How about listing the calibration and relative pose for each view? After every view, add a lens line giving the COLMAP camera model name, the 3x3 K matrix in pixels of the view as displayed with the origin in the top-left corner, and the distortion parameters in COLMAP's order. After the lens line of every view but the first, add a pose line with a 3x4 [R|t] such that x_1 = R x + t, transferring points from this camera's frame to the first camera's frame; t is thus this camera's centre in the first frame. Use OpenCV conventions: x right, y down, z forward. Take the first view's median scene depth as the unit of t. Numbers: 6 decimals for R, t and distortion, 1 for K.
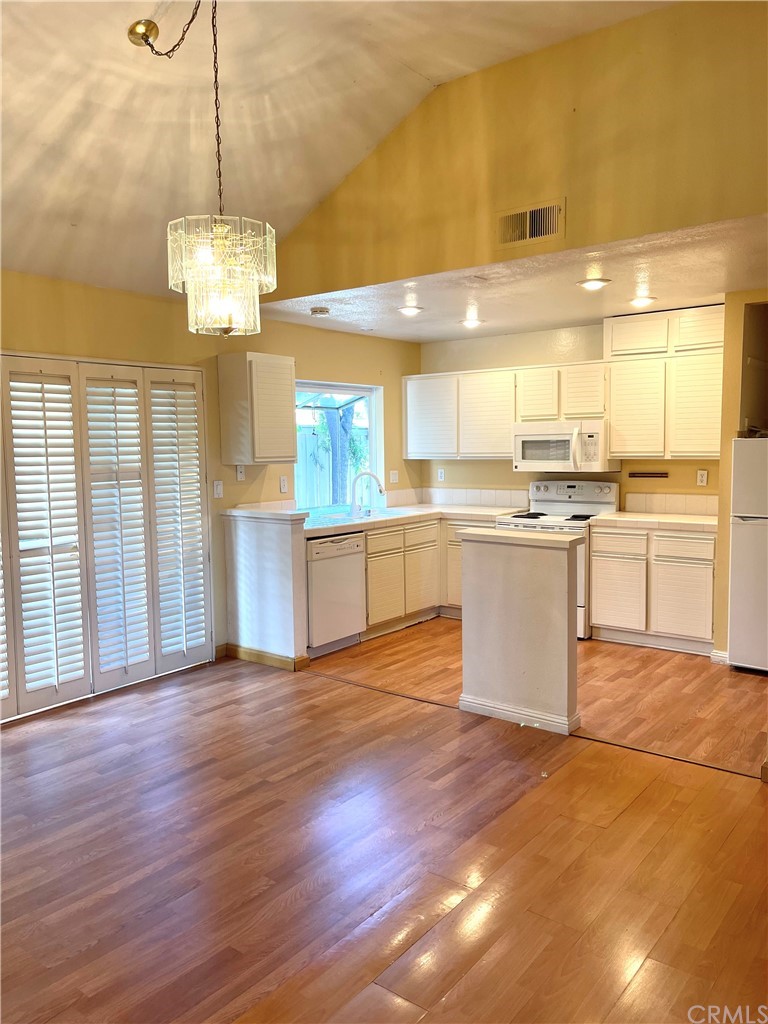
lens RADIAL K [[780.2, 0, 384.0], [0, 780.2, 512.0], [0, 0, 1]] dist [0.055661, -0.001666]
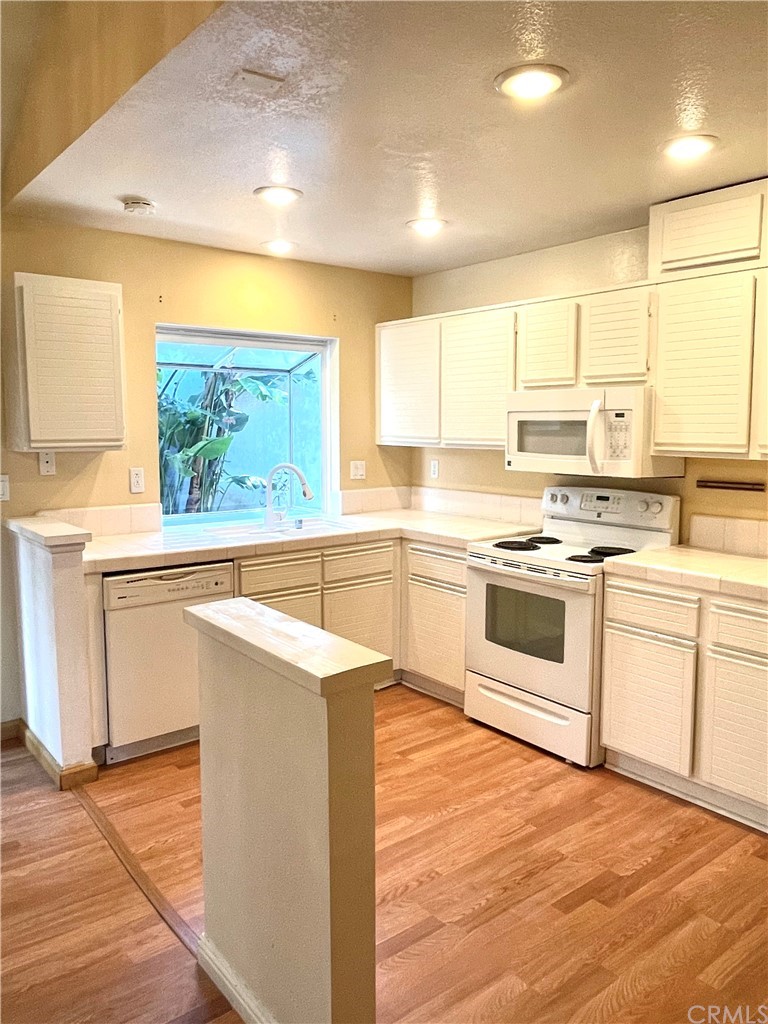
lens RADIAL K [[767.2, 0, 380.7], [0, 767.2, 502.9], [0, 0, 1]] dist [0.038071, -0.047667]
pose [[0.970576, 0.040120, -0.237428, 0.243601], [-0.035548, 0.999092, 0.023505, -0.041697], [0.238155, -0.014373, 0.971121, 0.434758]]
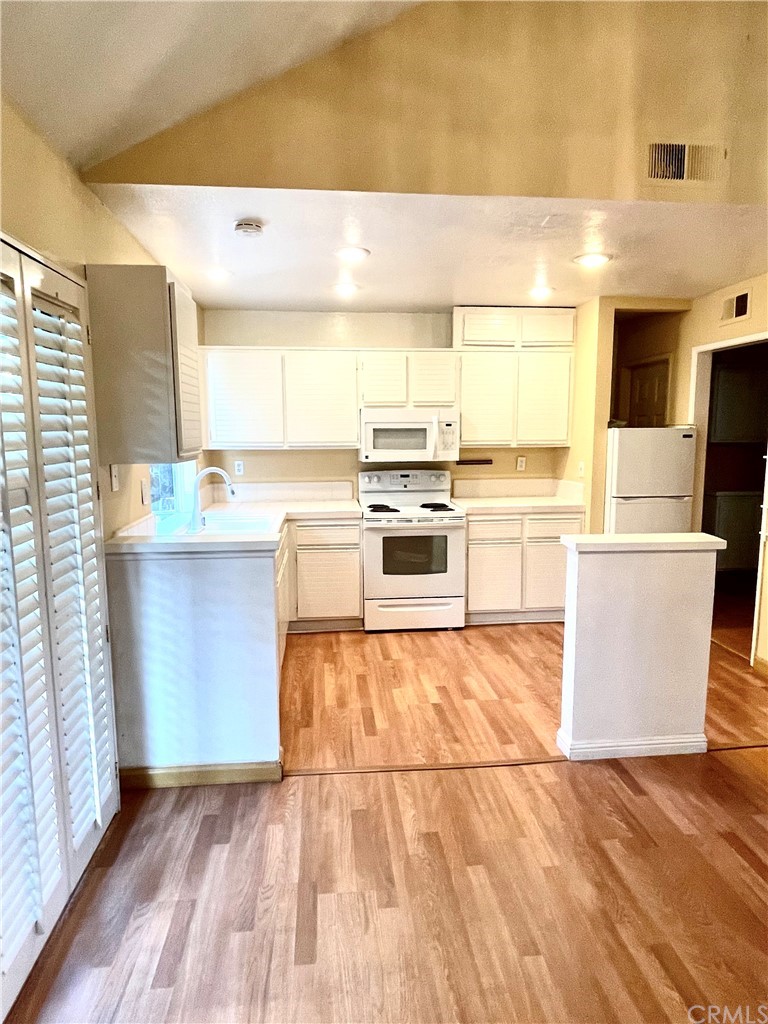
lens RADIAL K [[604.2, 0, 381.5], [0, 604.2, 509.2], [0, 0, 1]] dist [0.004822, -0.016645]
pose [[0.720716, -0.081565, 0.688416, -0.352182], [0.056419, 0.996661, 0.059020, -0.042337], [-0.690931, -0.003697, 0.722911, 0.534270]]
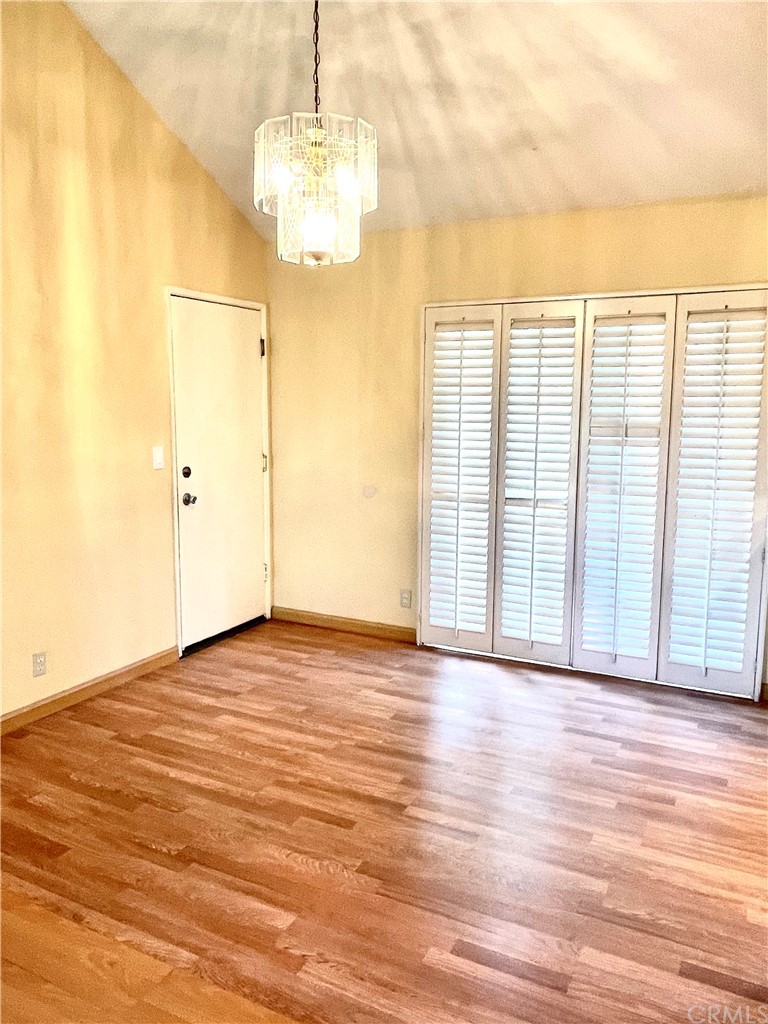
lens RADIAL K [[767.2, 0, 380.7], [0, 767.2, 502.9], [0, 0, 1]] dist [0.038071, -0.047667]
pose [[0.190262, 0.150160, -0.970182, 0.361005], [-0.095950, 0.986346, 0.133845, -0.047372], [0.977033, 0.067623, 0.202072, 0.495214]]
